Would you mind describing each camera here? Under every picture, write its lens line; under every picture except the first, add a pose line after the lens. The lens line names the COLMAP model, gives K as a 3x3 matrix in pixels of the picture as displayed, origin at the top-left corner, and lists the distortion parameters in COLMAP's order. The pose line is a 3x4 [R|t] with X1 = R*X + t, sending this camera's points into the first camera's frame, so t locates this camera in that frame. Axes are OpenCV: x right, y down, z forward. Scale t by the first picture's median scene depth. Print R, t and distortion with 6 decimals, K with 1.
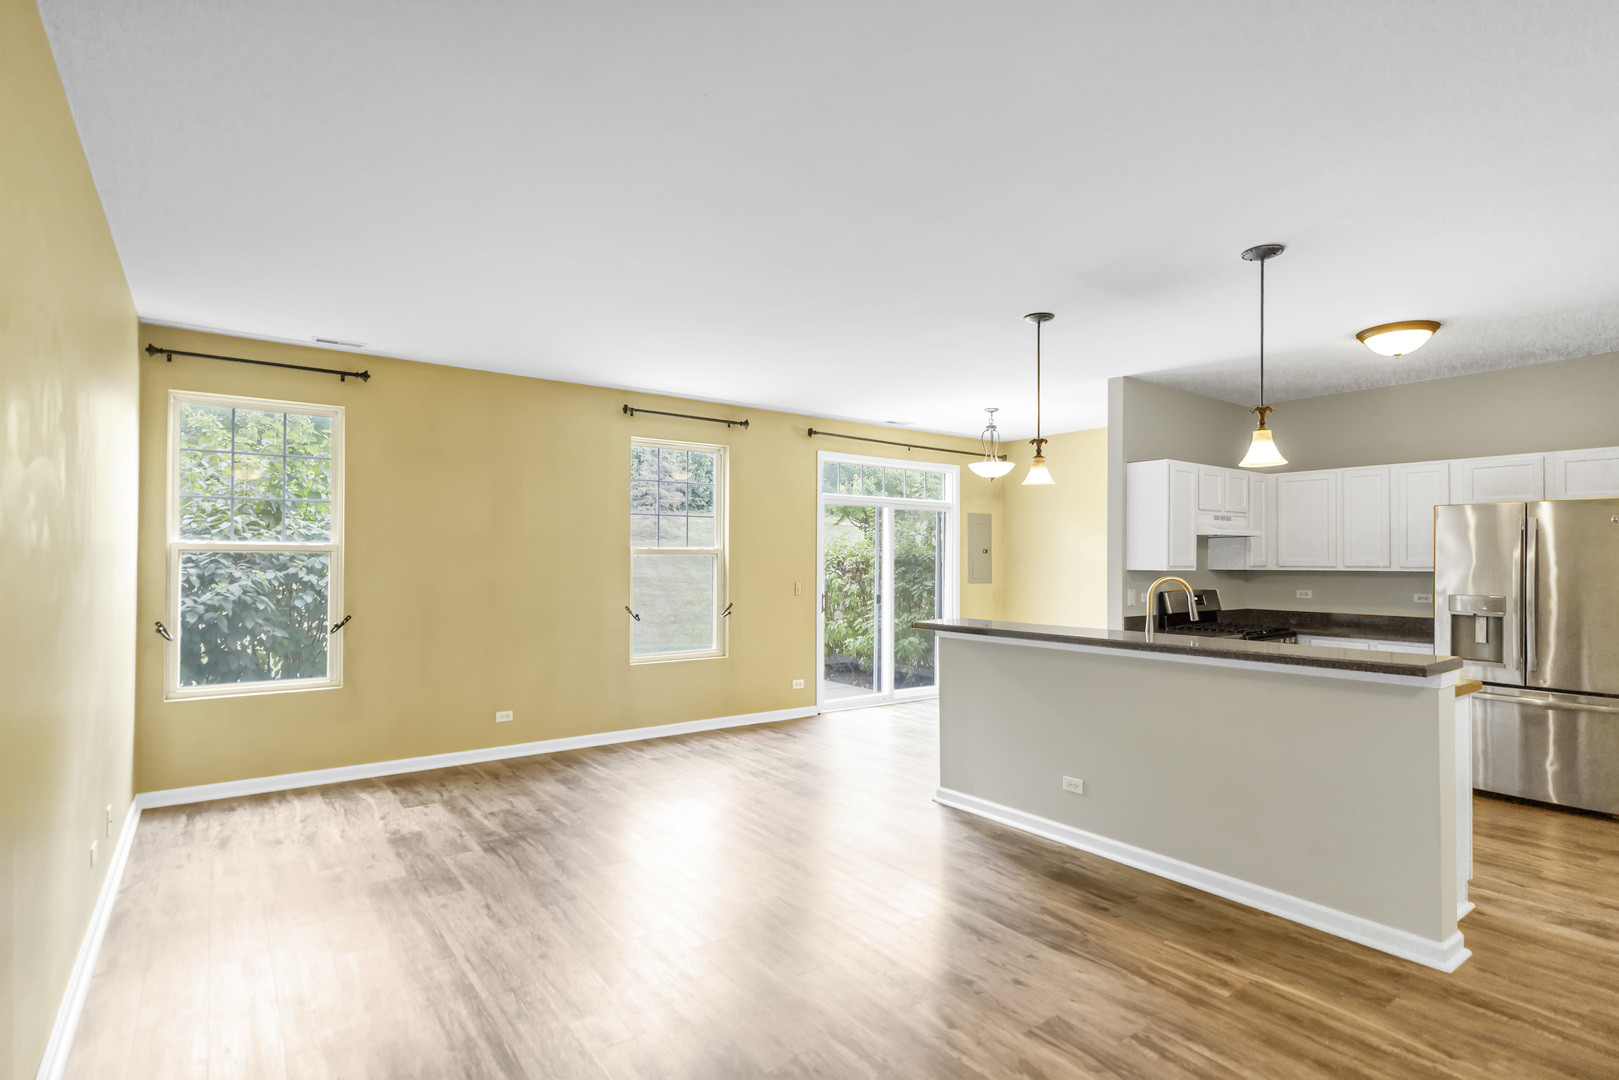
lens RADIAL K [[798.4, 0, 813.8], [0, 798.4, 553.3], [0, 0, 1]] dist [-0.000336, 0.000723]
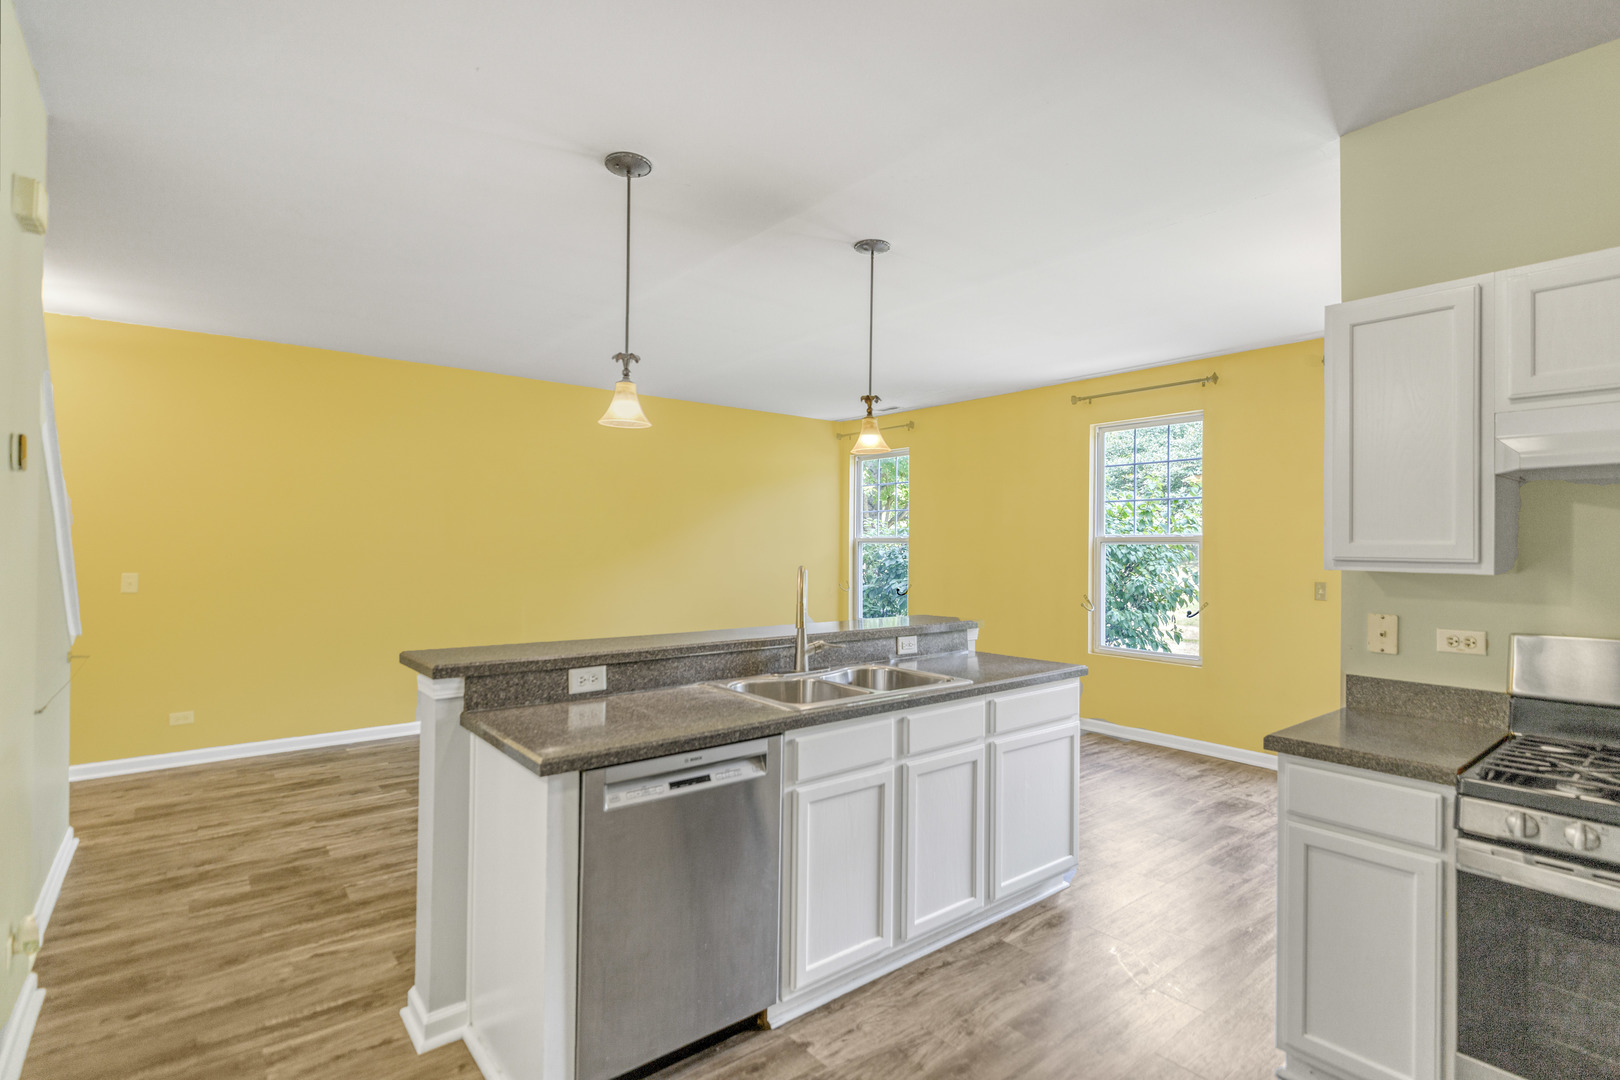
lens RADIAL K [[783.6, 0, 820.2], [0, 783.6, 535.0], [0, 0, 1]] dist [-0.003398, -0.001042]
pose [[0.052343, -0.016564, -0.998492, 0.841153], [-0.003140, 0.999855, -0.016751, 0.011037], [0.998624, 0.004012, 0.052284, 0.706796]]
